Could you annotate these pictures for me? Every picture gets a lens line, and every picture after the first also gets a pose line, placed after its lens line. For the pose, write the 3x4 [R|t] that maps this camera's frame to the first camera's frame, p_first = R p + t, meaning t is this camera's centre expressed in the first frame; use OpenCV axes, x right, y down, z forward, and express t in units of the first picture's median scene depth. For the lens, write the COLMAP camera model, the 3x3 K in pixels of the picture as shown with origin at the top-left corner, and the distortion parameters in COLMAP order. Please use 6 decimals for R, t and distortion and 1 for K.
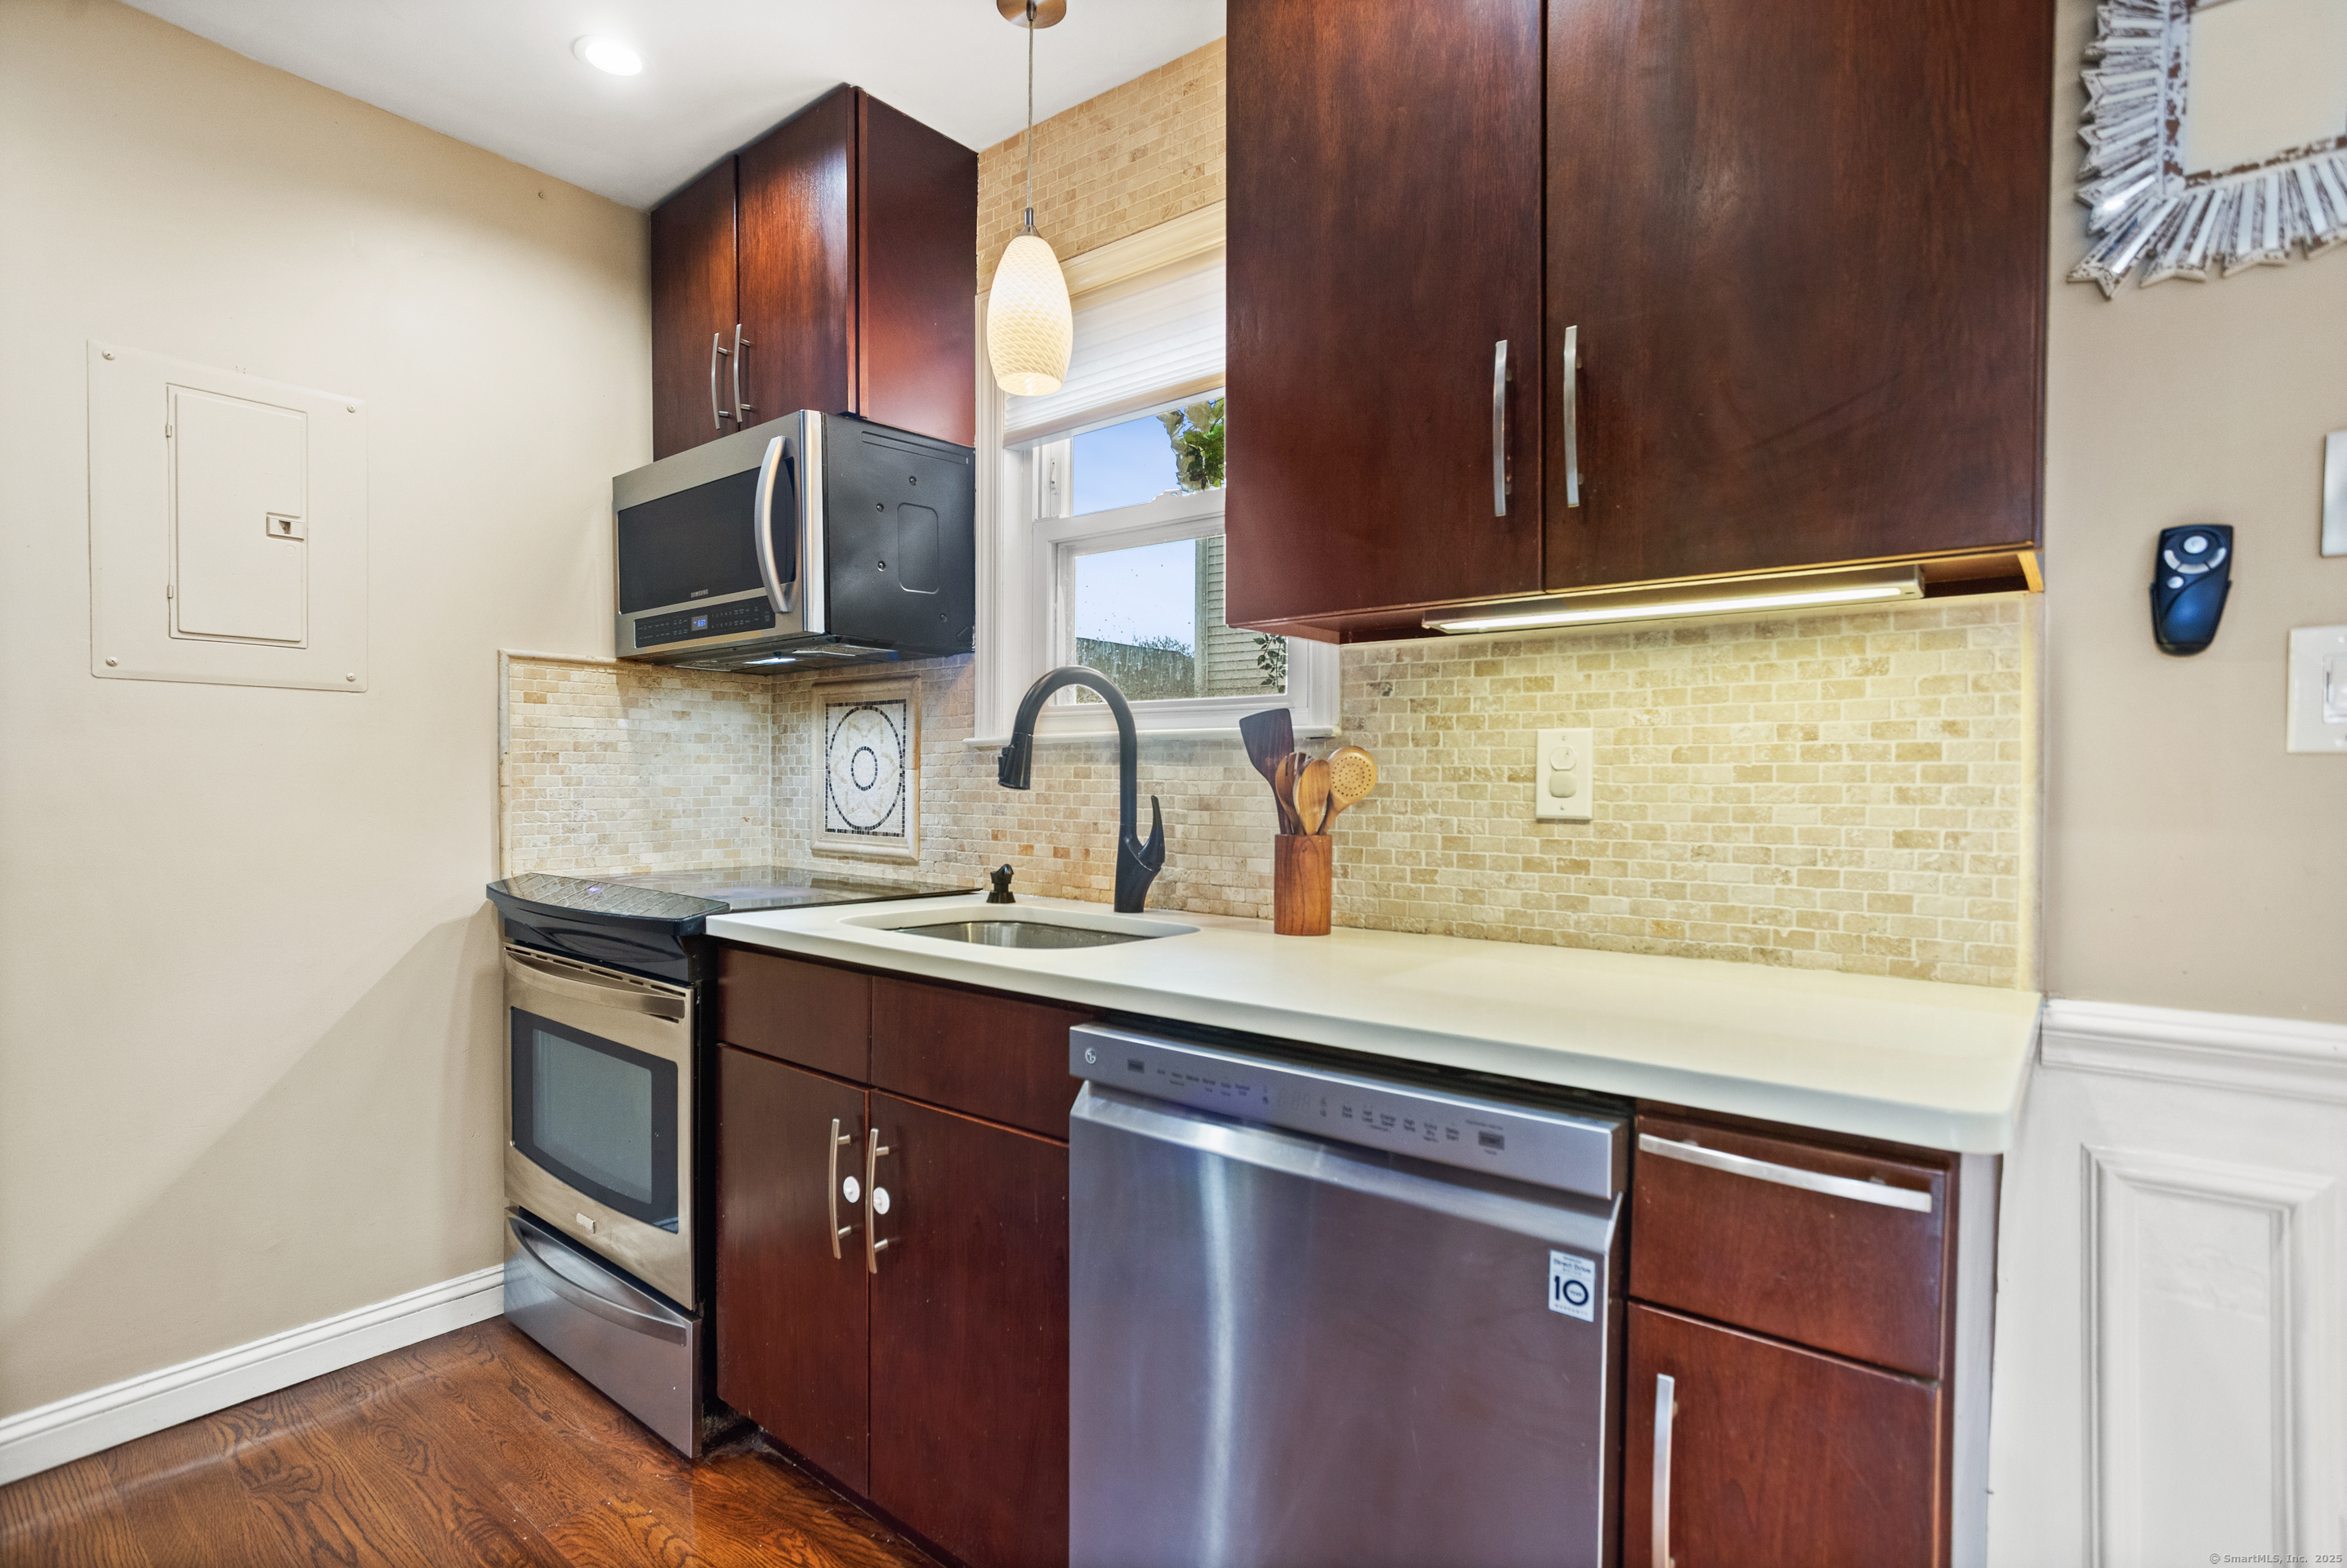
lens RADIAL K [[1147.1, 0, 1160.6], [0, 1147.1, 799.9], [0, 0, 1]] dist [-0.033658, 0.017553]
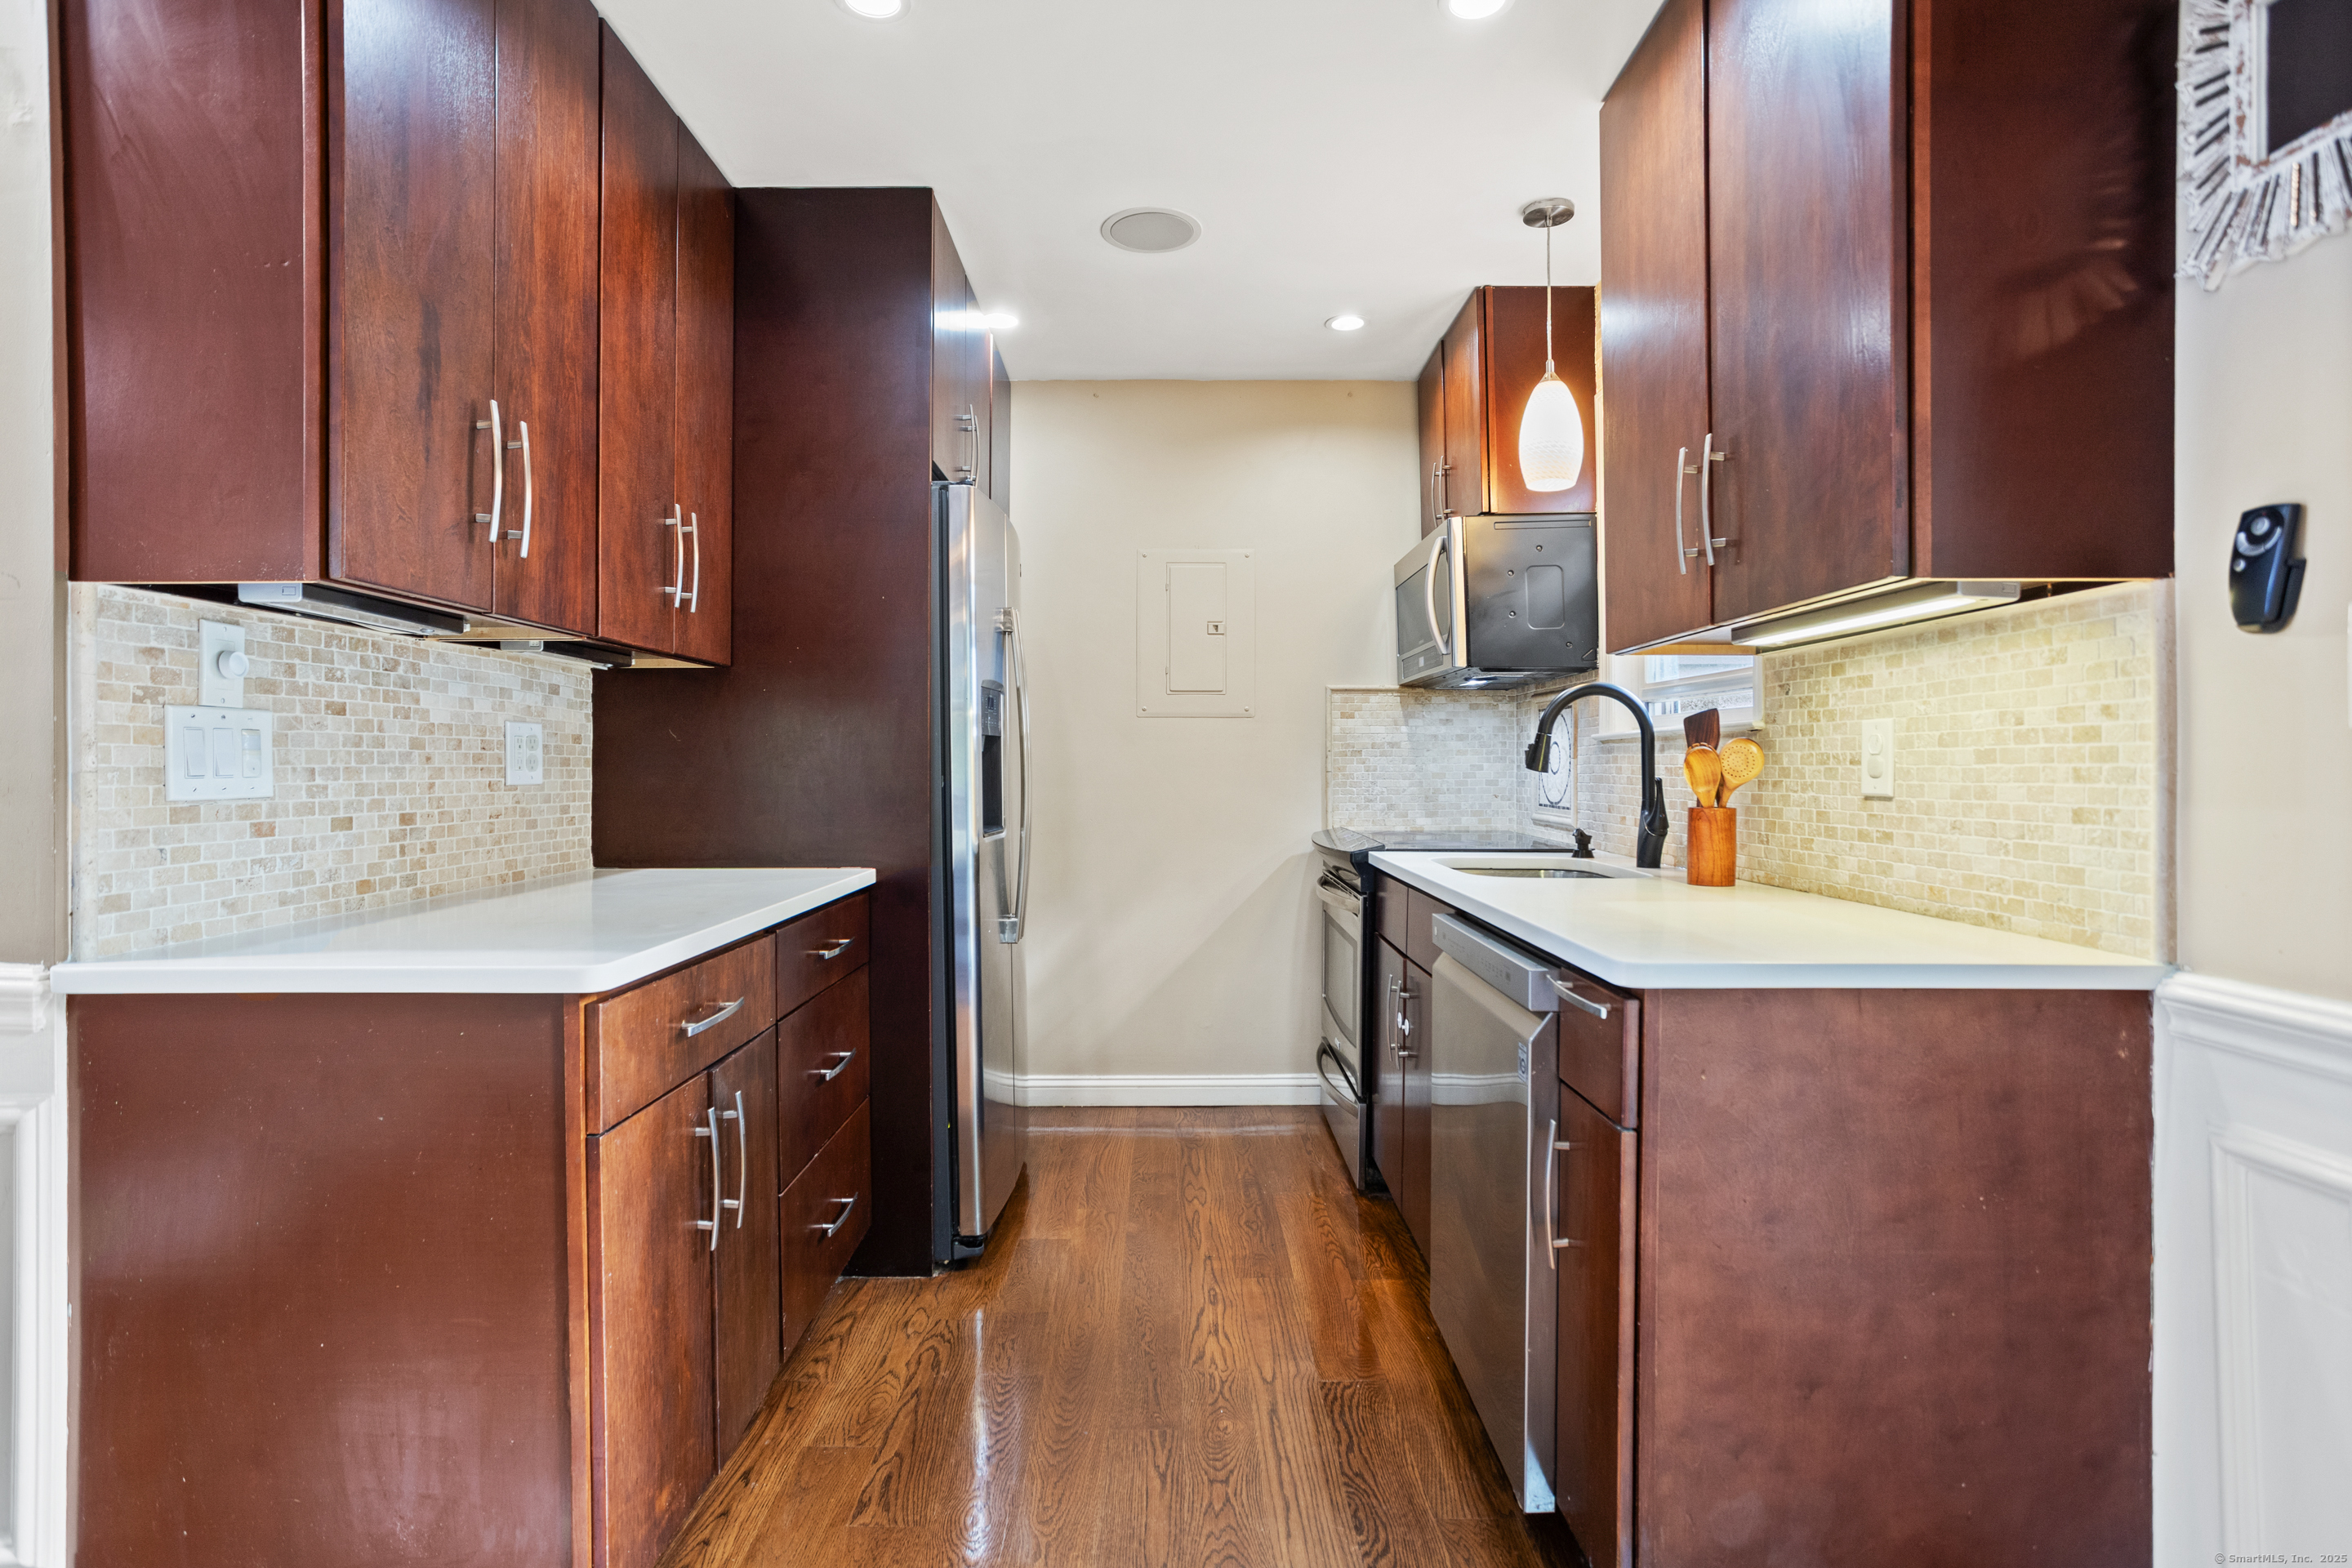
lens RADIAL K [[1149.7, 0, 1169.6], [0, 1149.7, 763.7], [0, 0, 1]] dist [-0.033658, 0.017553]
pose [[0.634419, -0.007689, -0.772951, 0.684141], [-0.009122, 0.999806, -0.017433, 0.008772], [0.772935, 0.018111, 0.634226, -0.251858]]
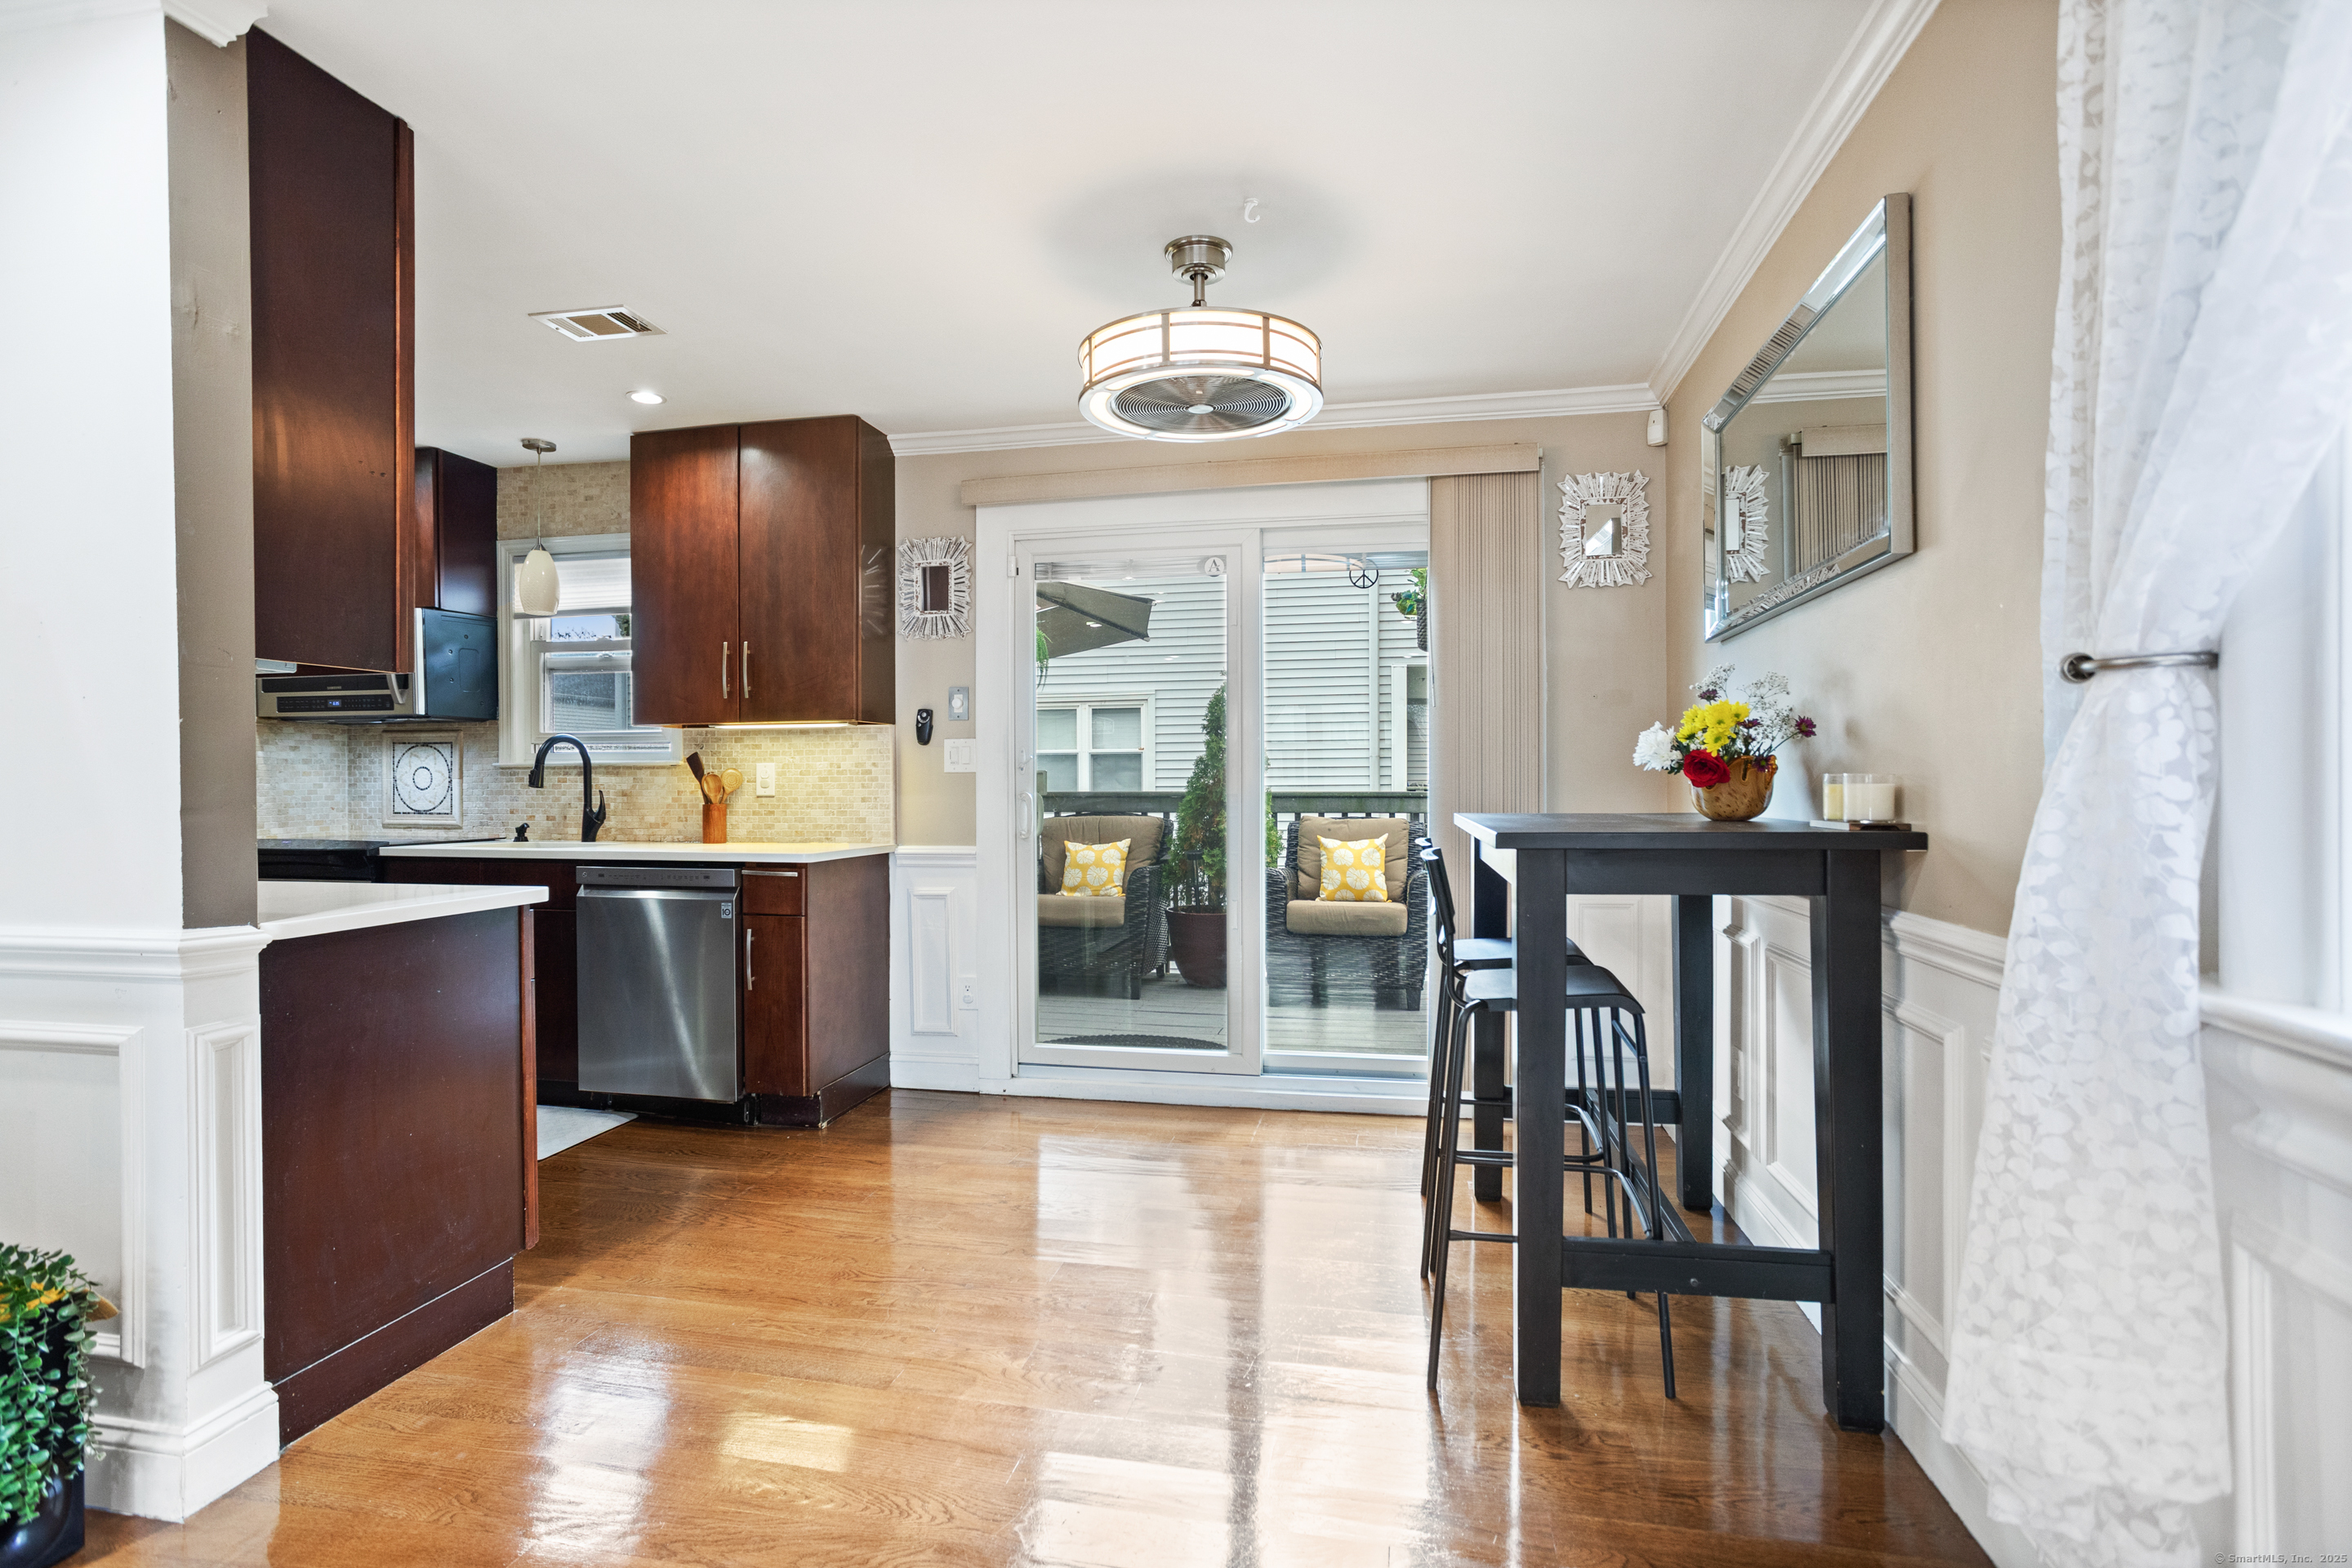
lens RADIAL K [[1149.7, 0, 1148.0], [0, 1149.7, 785.2], [0, 0, 1]] dist [-0.033658, 0.017553]
pose [[0.893203, -0.011136, 0.449516, -0.057178], [0.016544, 0.999830, -0.008103, 0.024363], [-0.449349, 0.014675, 0.893236, -1.630416]]
